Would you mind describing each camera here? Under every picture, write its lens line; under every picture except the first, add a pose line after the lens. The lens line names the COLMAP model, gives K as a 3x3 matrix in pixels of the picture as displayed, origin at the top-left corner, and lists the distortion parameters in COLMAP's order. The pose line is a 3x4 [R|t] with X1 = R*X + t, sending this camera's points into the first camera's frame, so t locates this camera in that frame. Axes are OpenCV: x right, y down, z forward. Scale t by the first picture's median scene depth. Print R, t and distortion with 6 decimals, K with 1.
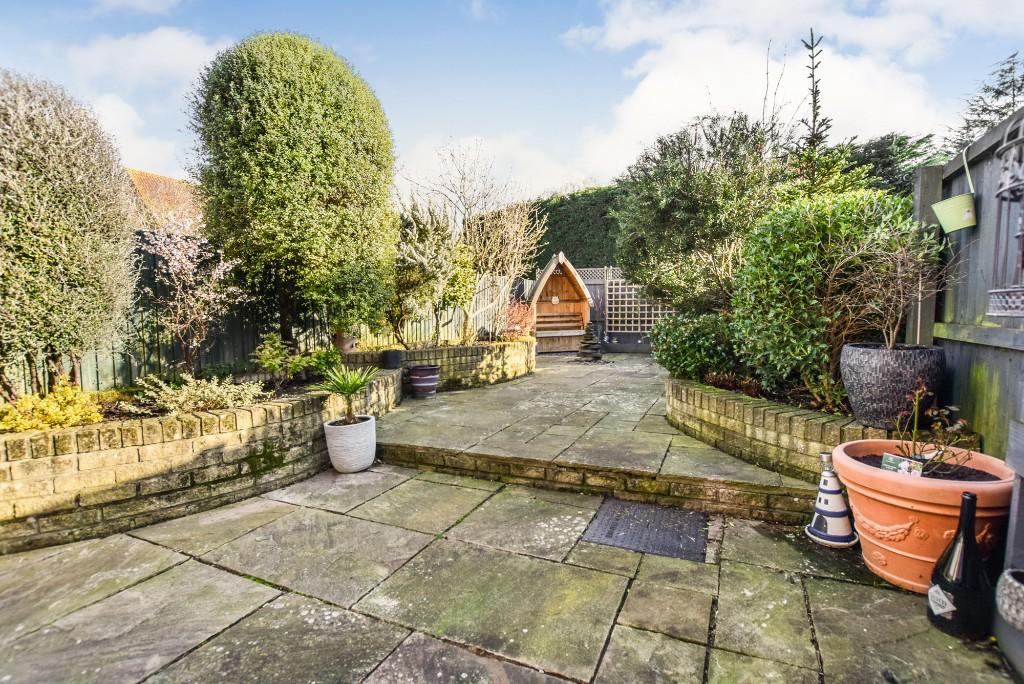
lens RADIAL K [[461.2, 0, 525.2], [0, 461.2, 343.0], [0, 0, 1]] dist [-0.032283, 0.006583]
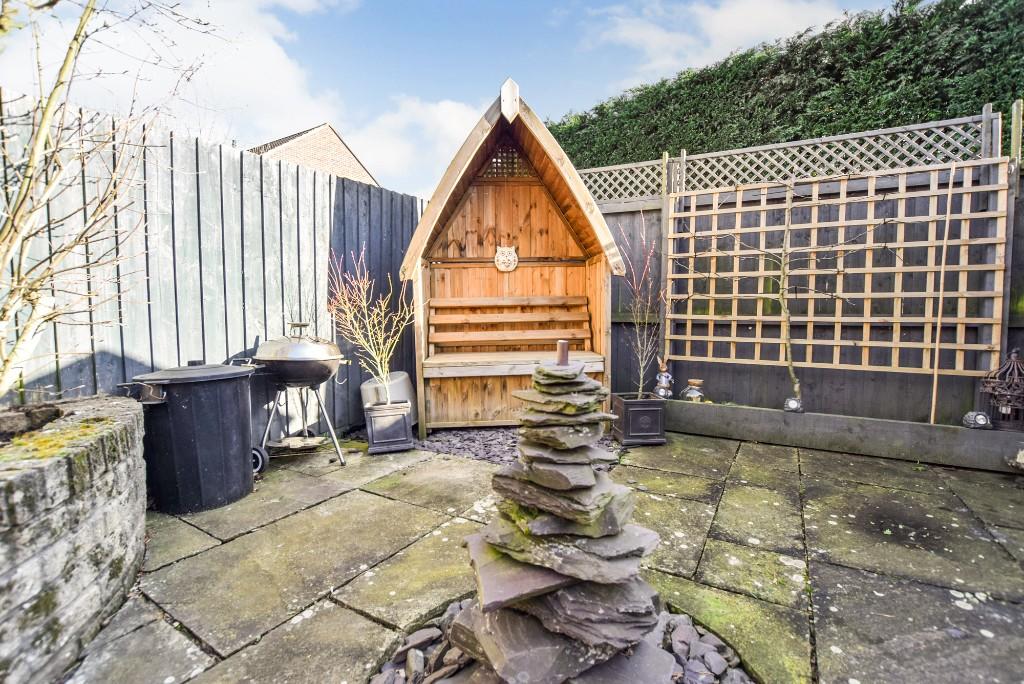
lens RADIAL K [[461.2, 0, 525.2], [0, 461.2, 343.0], [0, 0, 1]] dist [-0.032283, 0.006583]
pose [[0.995981, 0.016341, -0.088056, 0.108477], [-0.015405, 0.999818, 0.011298, -0.037259], [0.088225, -0.009896, 0.996051, 0.680425]]
